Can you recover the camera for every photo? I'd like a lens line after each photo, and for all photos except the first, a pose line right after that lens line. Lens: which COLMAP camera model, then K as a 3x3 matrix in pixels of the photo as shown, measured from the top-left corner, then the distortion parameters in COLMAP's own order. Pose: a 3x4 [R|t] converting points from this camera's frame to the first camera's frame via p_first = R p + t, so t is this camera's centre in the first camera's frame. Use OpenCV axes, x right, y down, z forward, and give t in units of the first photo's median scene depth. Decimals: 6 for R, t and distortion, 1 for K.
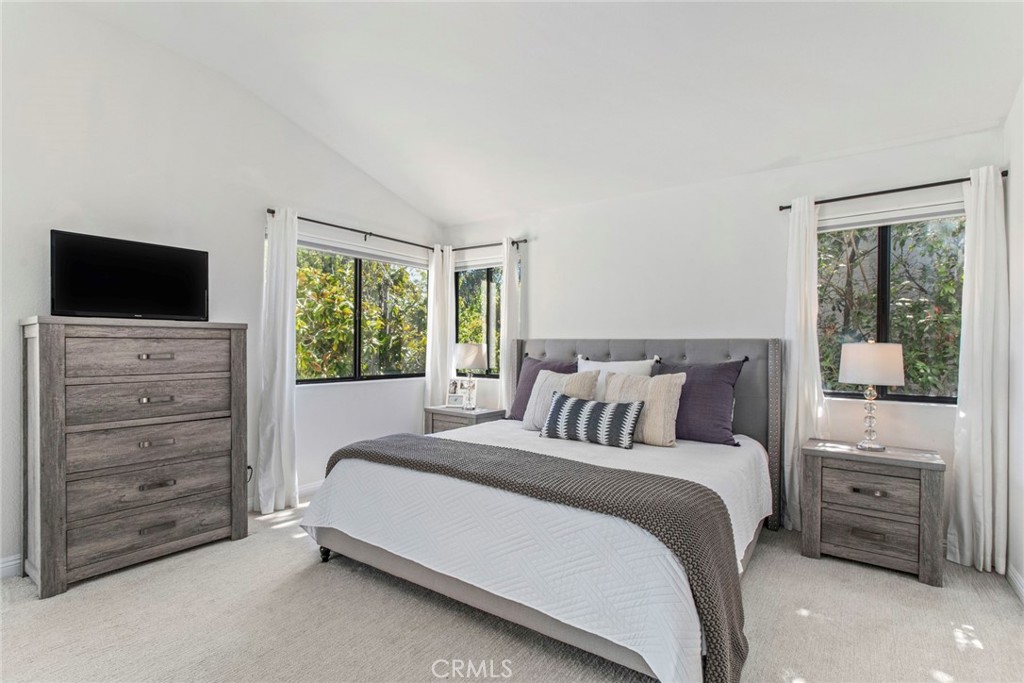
lens RADIAL K [[483.9, 0, 506.5], [0, 483.9, 348.3], [0, 0, 1]] dist [0.002937, -0.001747]
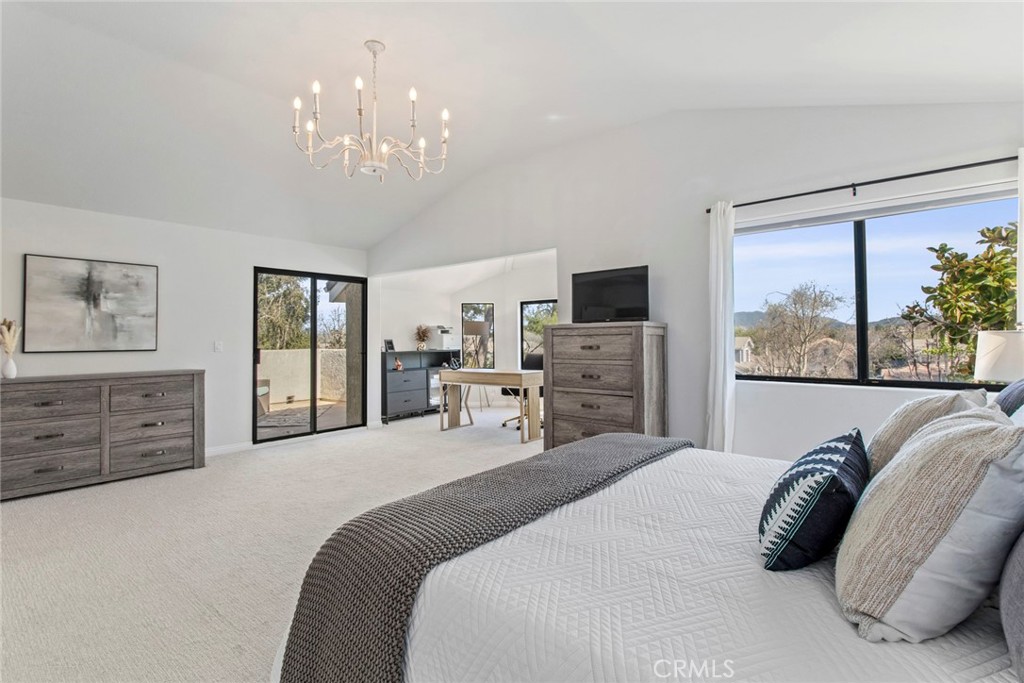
lens RADIAL K [[483.9, 0, 508.5], [0, 483.9, 332.8], [0, 0, 1]] dist [0.002937, -0.001747]
pose [[-0.058037, -0.017877, -0.998154, 0.702869], [0.002574, 0.999834, -0.018057, -0.001668], [0.998311, -0.003617, -0.057981, 0.770813]]
